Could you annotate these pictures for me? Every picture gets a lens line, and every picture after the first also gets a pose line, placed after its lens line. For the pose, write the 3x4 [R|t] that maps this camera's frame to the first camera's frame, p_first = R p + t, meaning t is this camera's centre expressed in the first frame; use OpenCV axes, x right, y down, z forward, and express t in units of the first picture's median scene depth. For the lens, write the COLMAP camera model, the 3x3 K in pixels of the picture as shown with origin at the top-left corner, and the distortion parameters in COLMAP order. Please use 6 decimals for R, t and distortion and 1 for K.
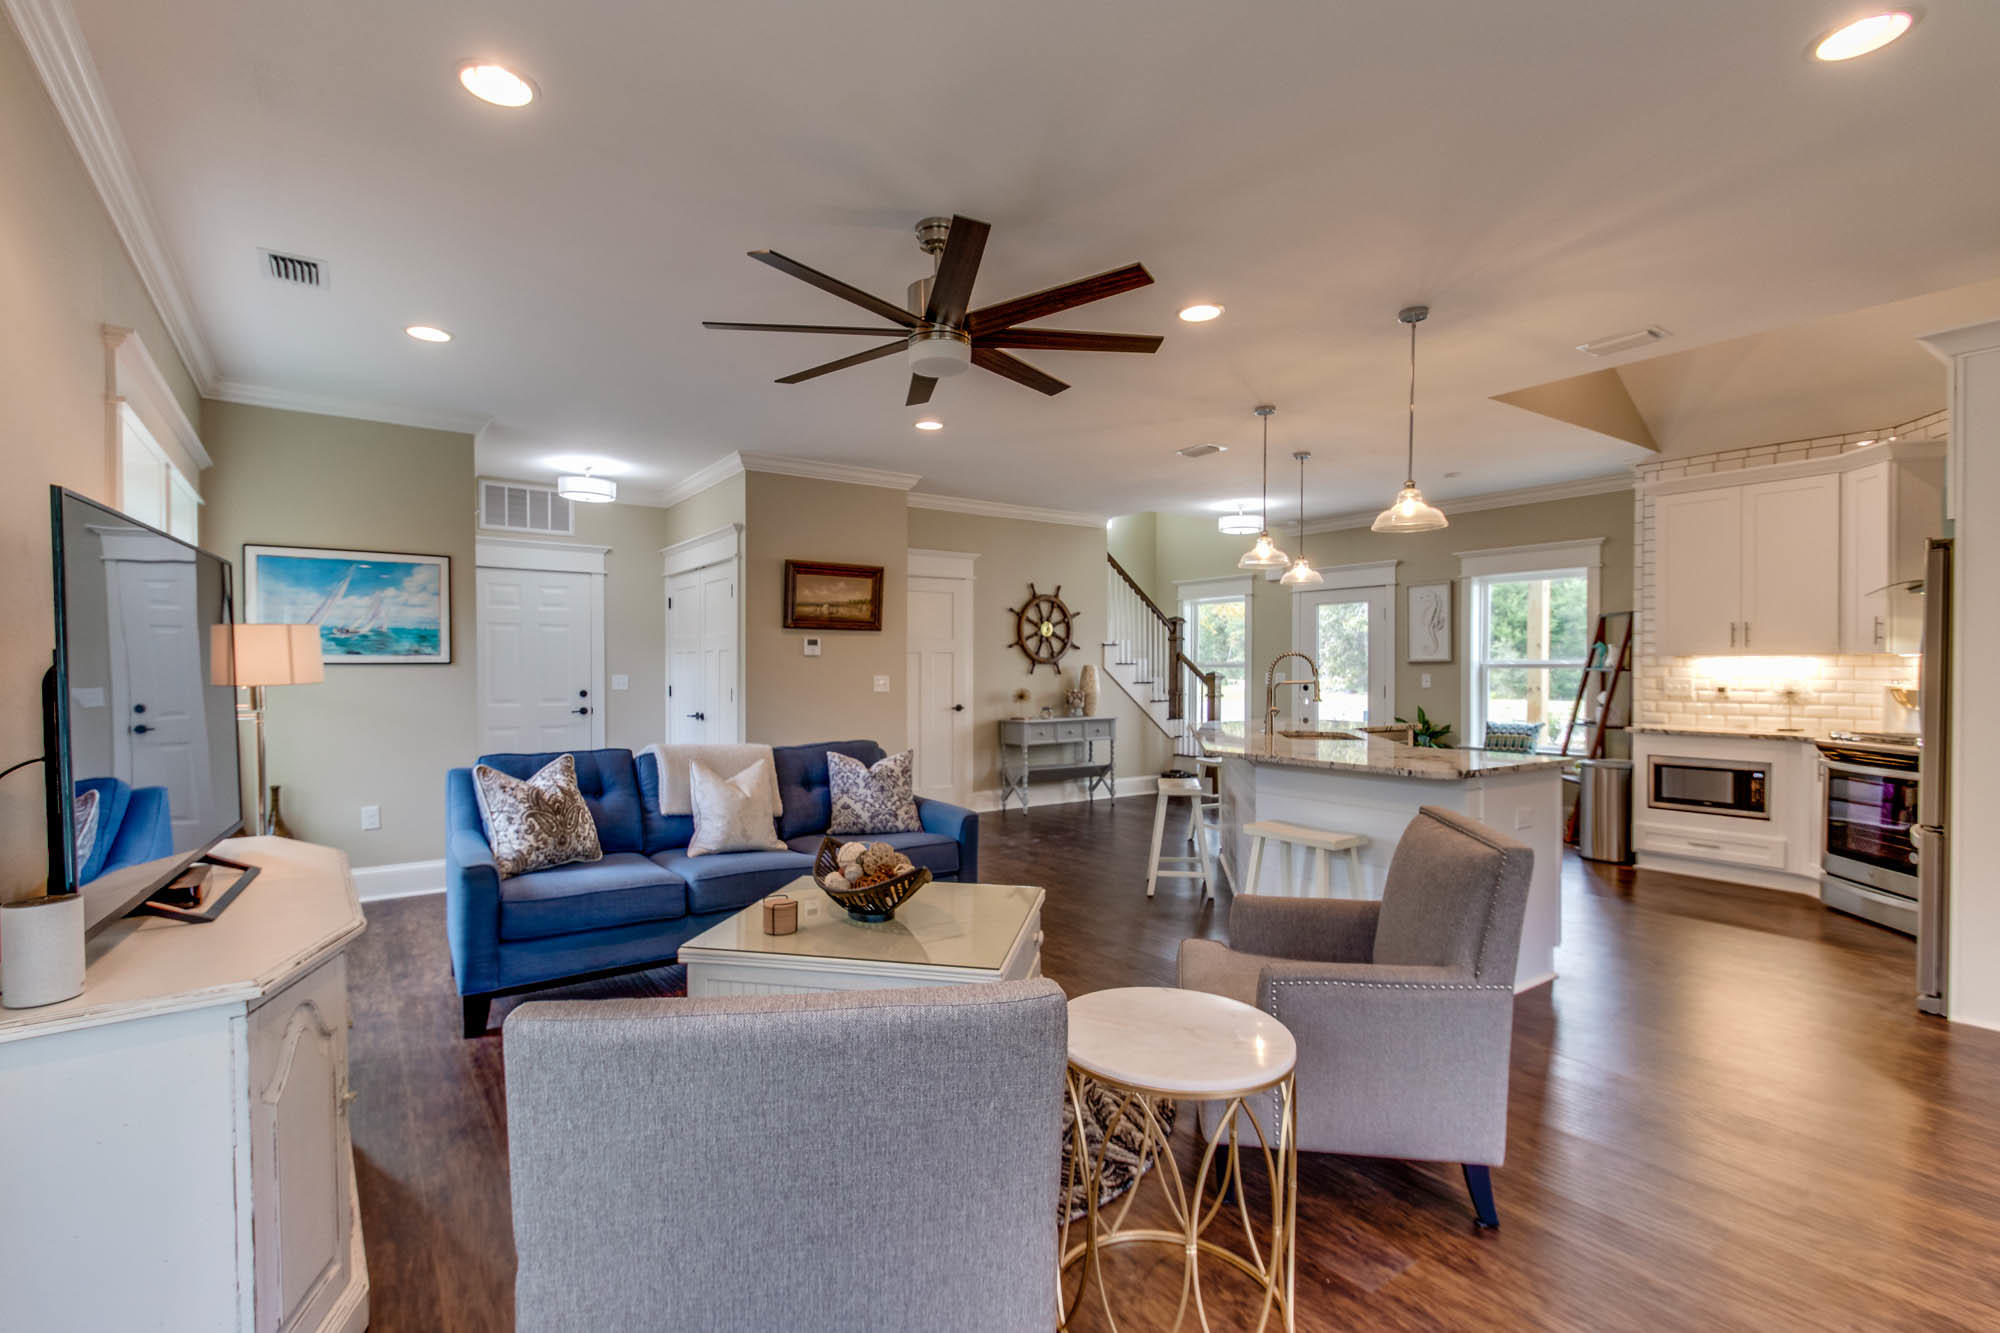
lens RADIAL K [[922.0, 0, 956.8], [0, 922.0, 676.9], [0, 0, 1]] dist [0.029283, -0.000109]
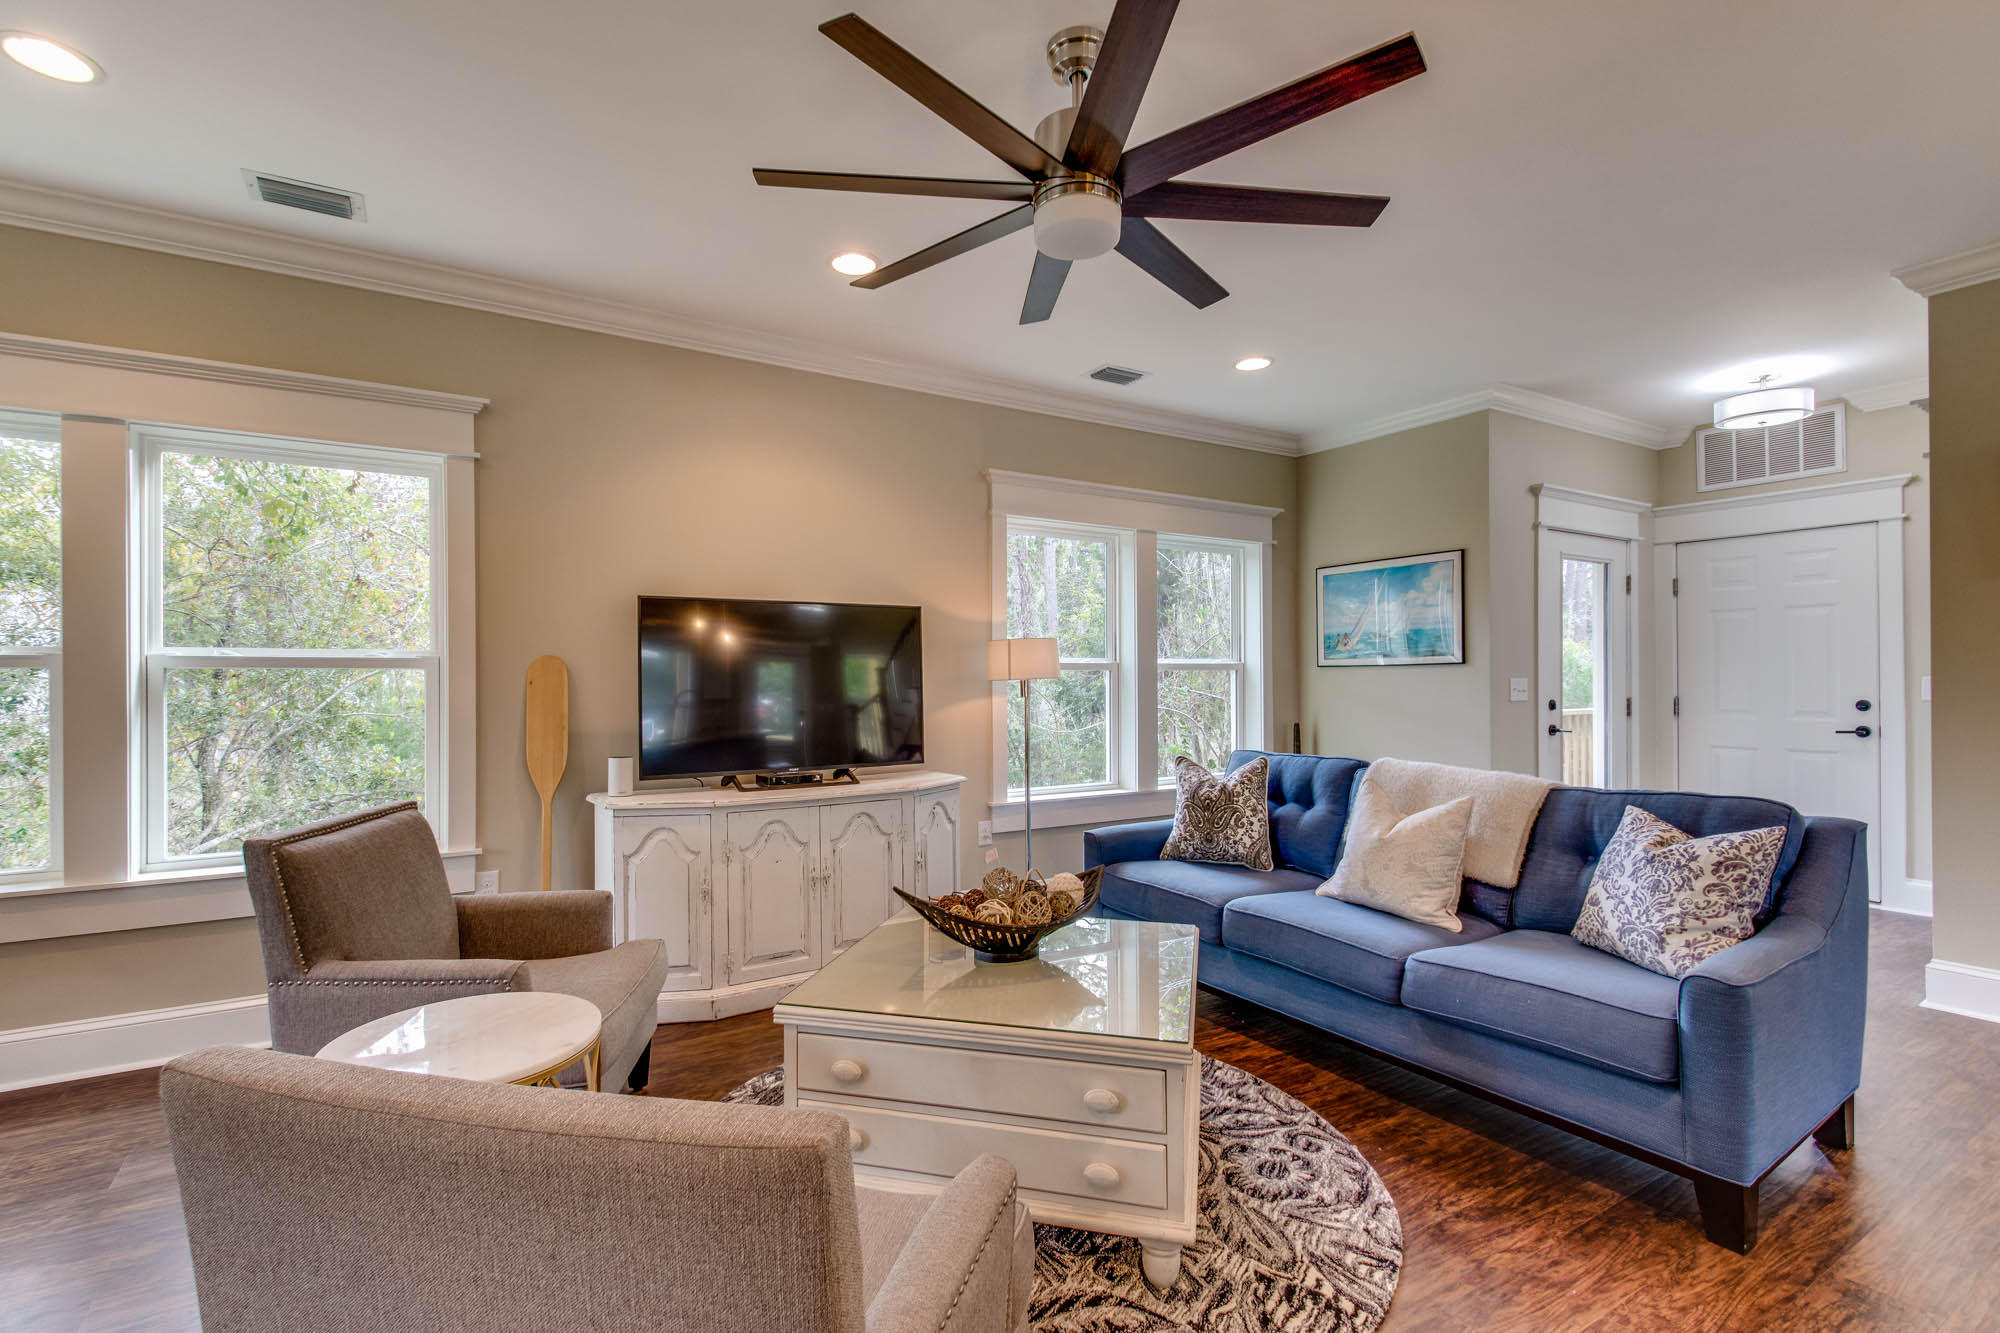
lens RADIAL K [[878.5, 0, 905.9], [0, 878.5, 678.6], [0, 0, 1]] dist [-0.000210, -0.000320]
pose [[-0.068024, -0.001239, -0.997683, 0.381802], [-0.005784, 0.999983, -0.000848, 0.004817], [0.997667, 0.005713, -0.068030, 0.515455]]
